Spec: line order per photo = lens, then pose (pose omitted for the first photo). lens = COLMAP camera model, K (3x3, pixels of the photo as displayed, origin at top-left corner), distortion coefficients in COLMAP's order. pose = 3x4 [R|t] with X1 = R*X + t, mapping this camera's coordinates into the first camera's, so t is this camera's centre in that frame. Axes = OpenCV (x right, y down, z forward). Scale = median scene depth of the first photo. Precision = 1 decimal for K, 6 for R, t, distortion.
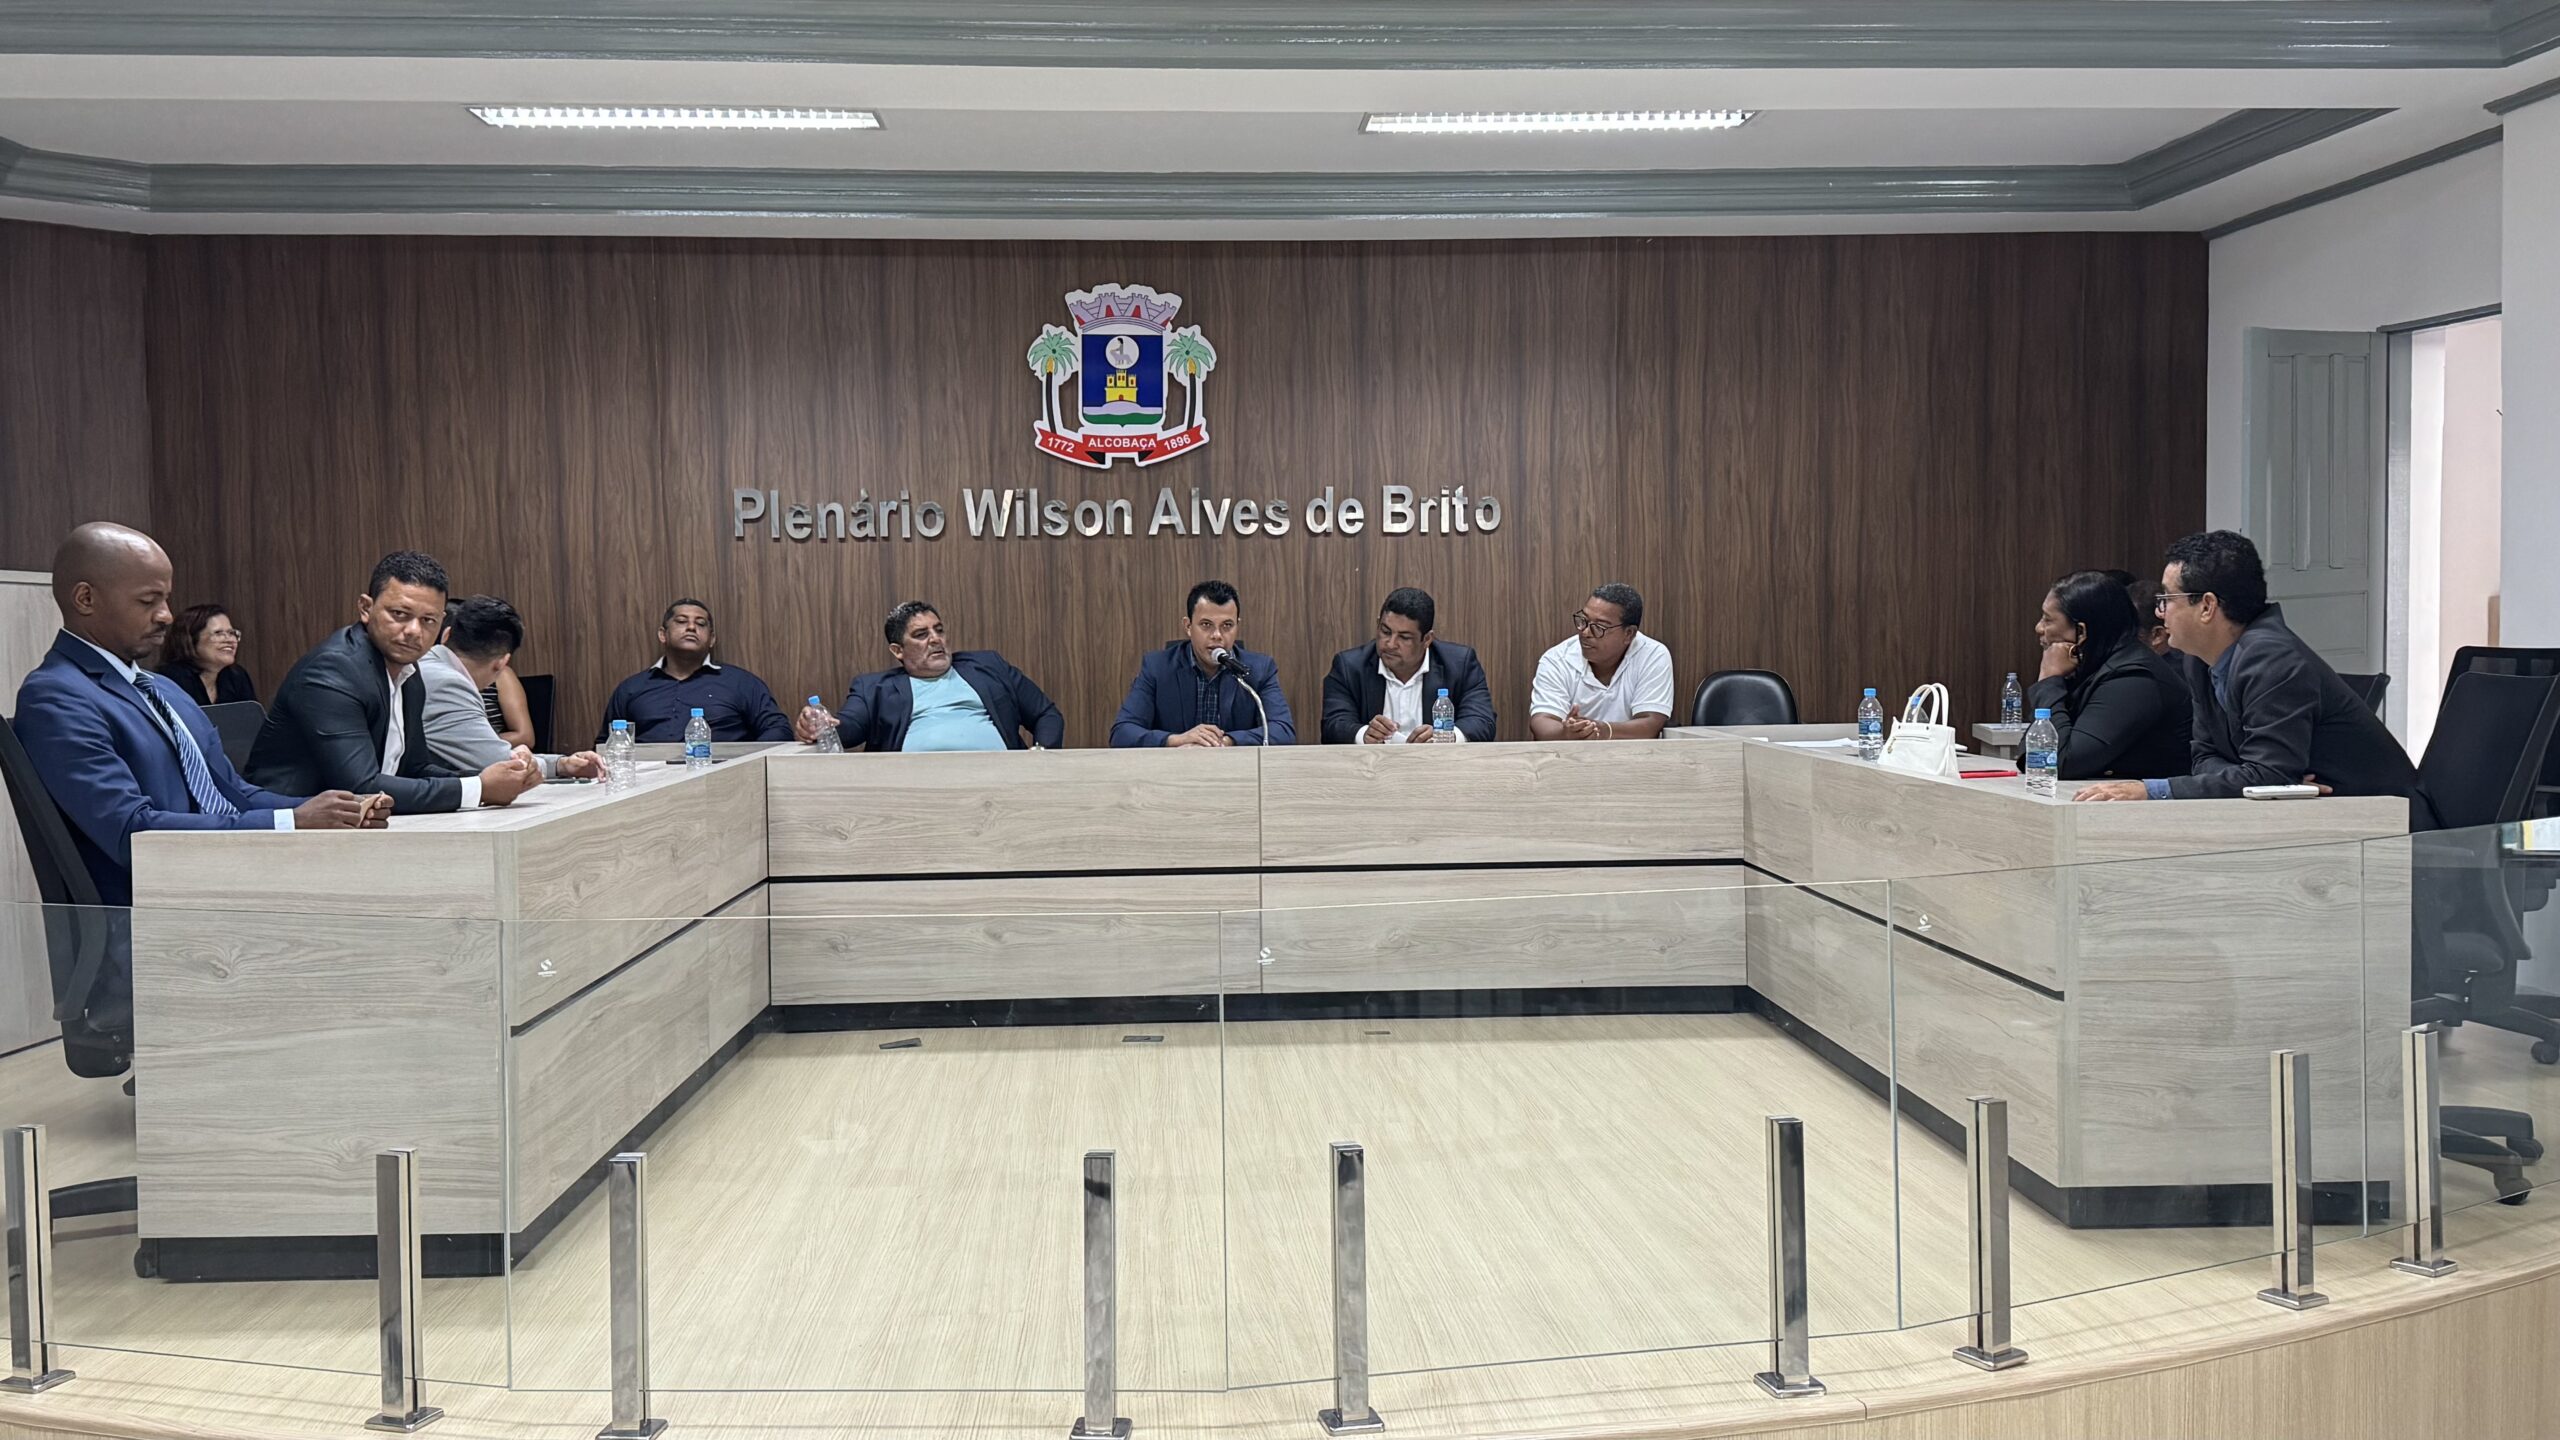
lens RADIAL K [[2372.7, 0, 1272.4], [0, 2372.7, 737.3], [0, 0, 1]] dist [0.110850, 0.000000]
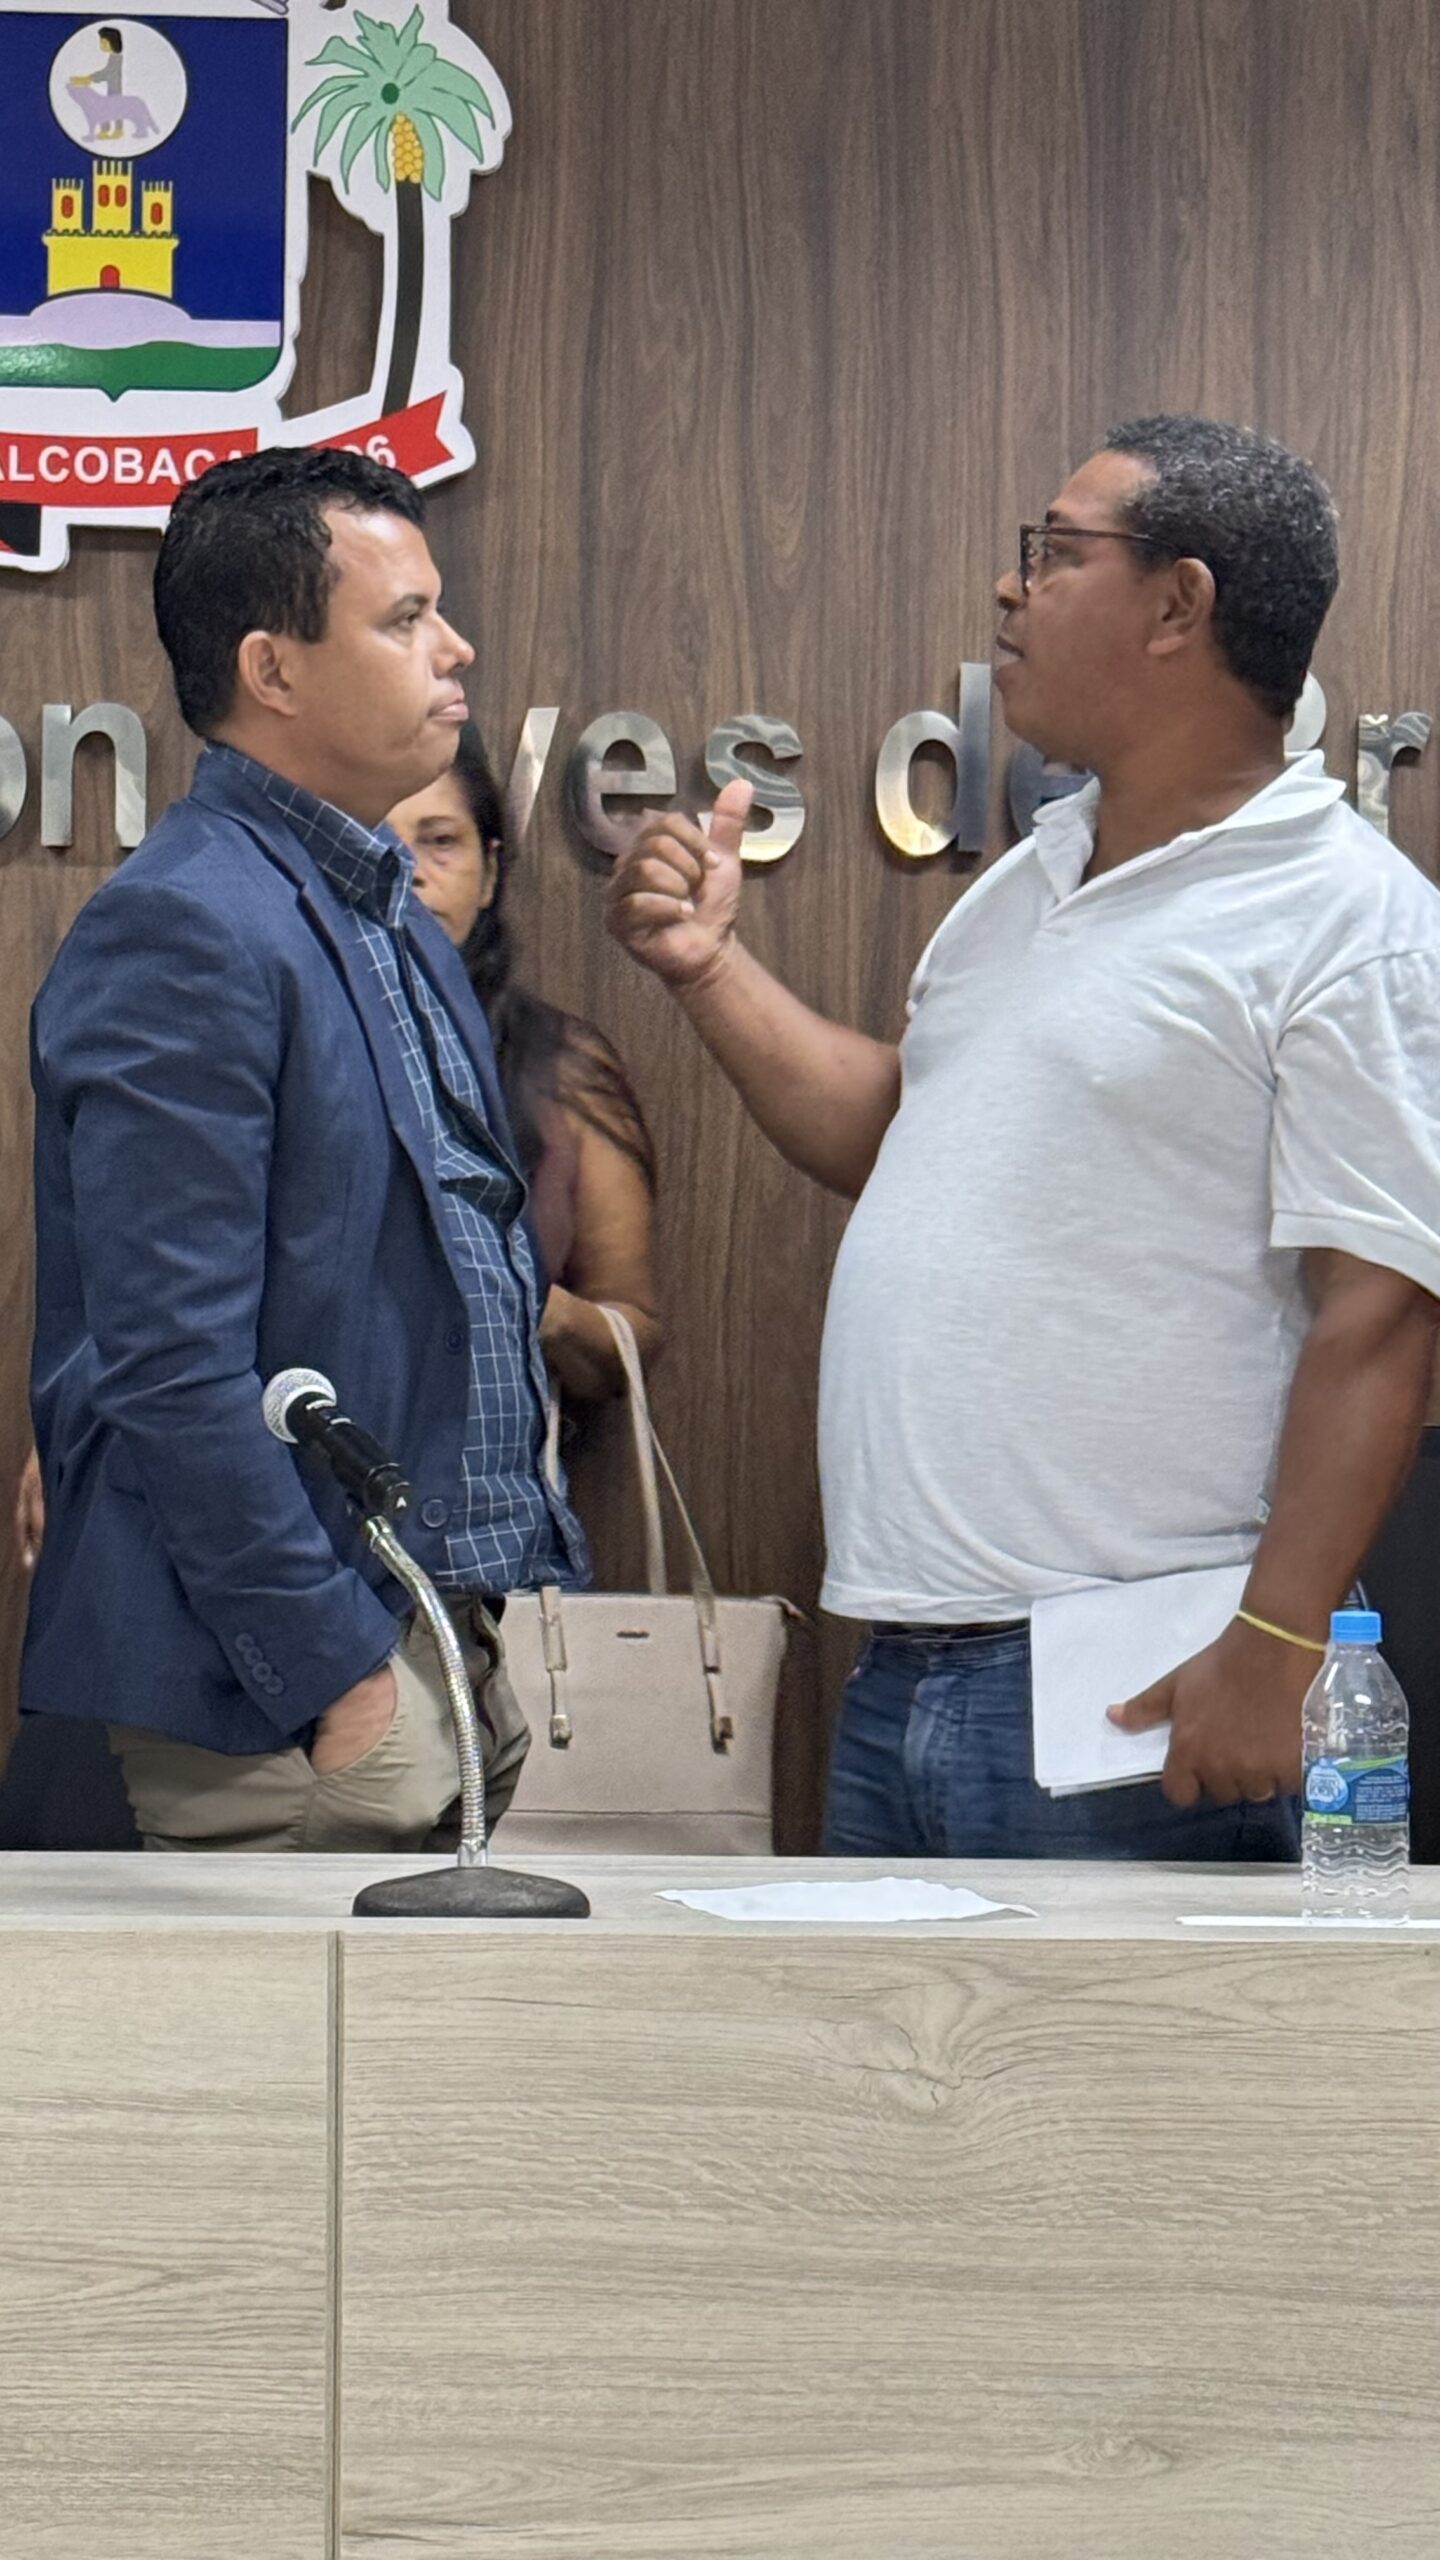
lens RADIAL K [[6161.0, 0, 725.2], [0, 6161.0, 1278.0], [0, 0, 1]] dist [0.162732, 0.000000]
pose [[0.997656, 0.020449, -0.065305, 0.041128], [-0.022410, 0.999315, -0.029434, -0.024890], [0.064659, 0.030828, 0.997431, 0.383003]]
